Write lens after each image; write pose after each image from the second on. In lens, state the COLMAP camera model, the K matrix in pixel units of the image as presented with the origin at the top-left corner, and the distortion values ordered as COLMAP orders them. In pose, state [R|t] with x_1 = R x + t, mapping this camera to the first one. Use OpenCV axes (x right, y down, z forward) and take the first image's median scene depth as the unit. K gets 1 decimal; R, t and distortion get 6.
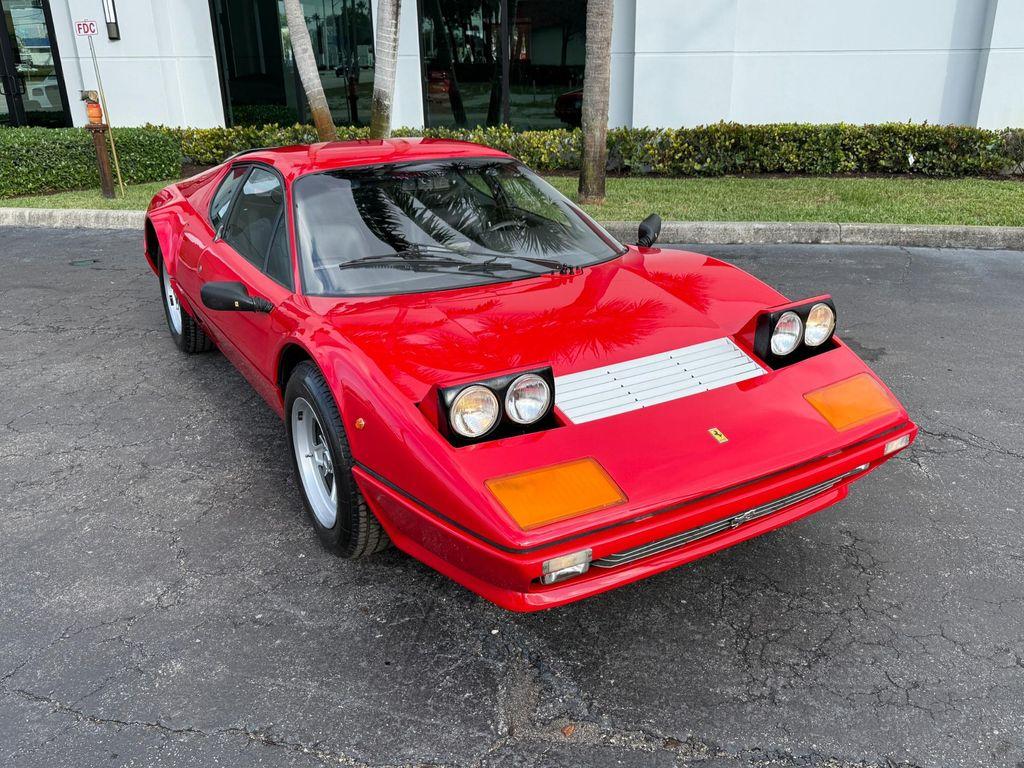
lens RADIAL K [[856.0, 0, 549.1], [0, 856.0, 416.0], [0, 0, 1]] dist [0.130921, -0.261204]
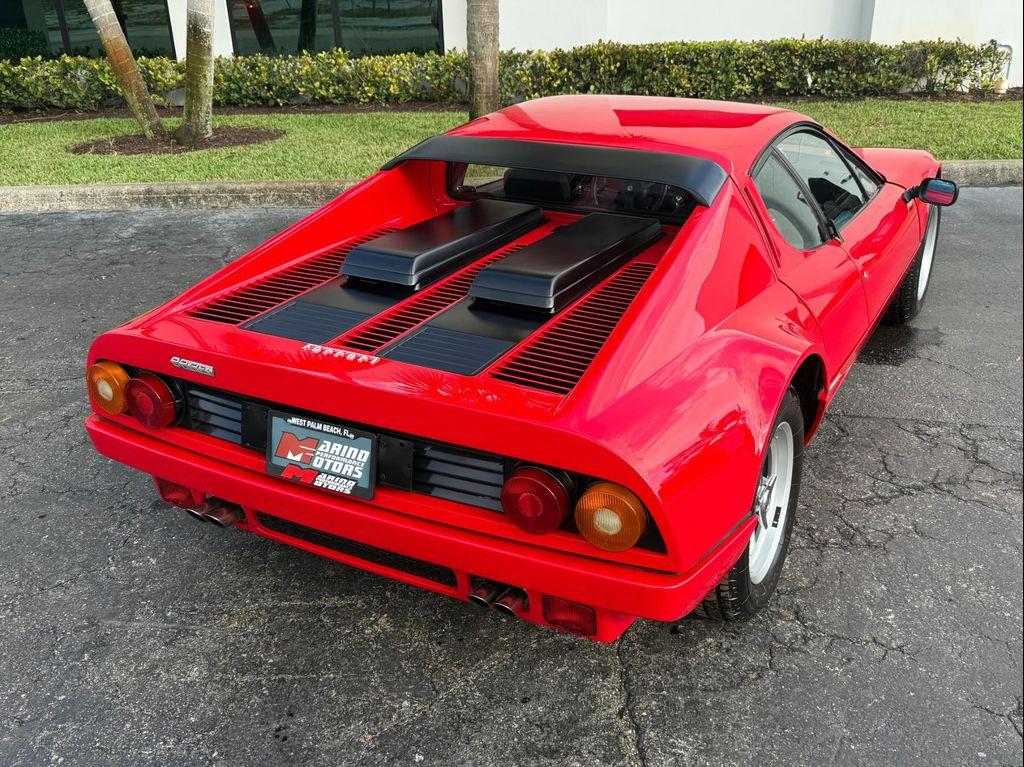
lens RADIAL K [[942.4, 0, 545.7], [0, 942.4, 413.5], [0, 0, 1]] dist [0.049231, -0.071691]
pose [[0.974220, -0.102505, 0.200970, -0.085064], [0.090501, 0.993568, 0.068059, -0.041147], [-0.206653, -0.048117, 0.977230, 0.071770]]
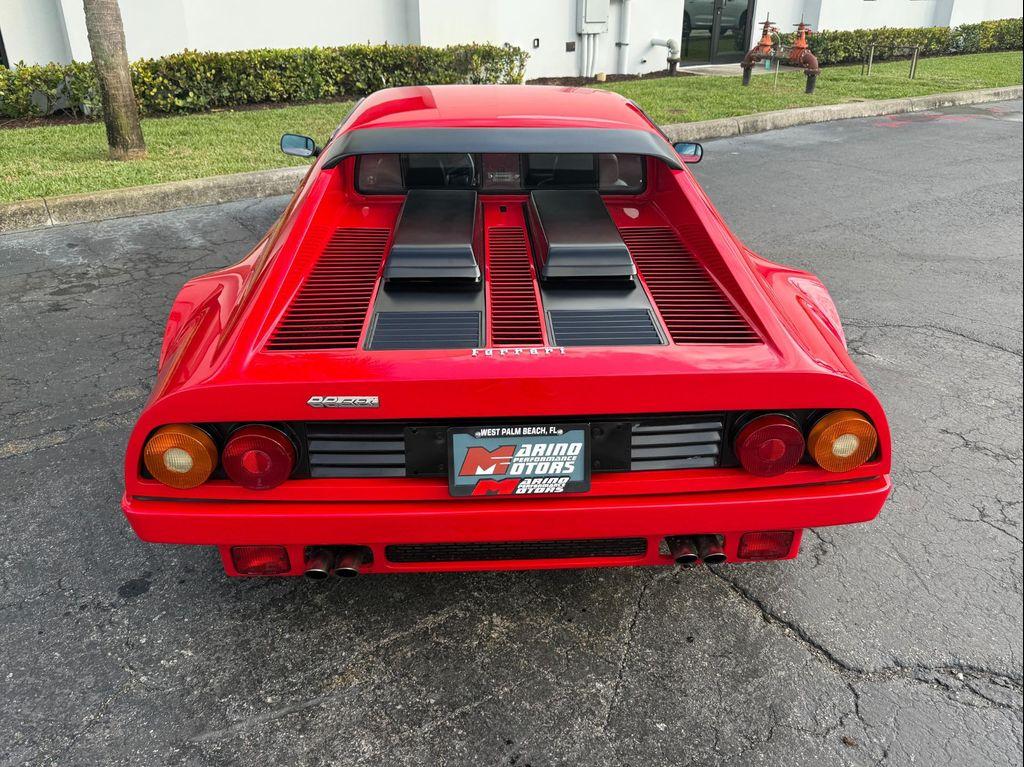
lens RADIAL K [[824.9, 0, 515.3], [0, 824.9, 368.8], [0, 0, 1]] dist [0.017655, -0.014288]
pose [[0.723379, -0.287512, 0.627741, -0.192538], [0.253883, 0.956243, 0.145407, -0.065227], [-0.642080, 0.054188, 0.764720, 0.151354]]
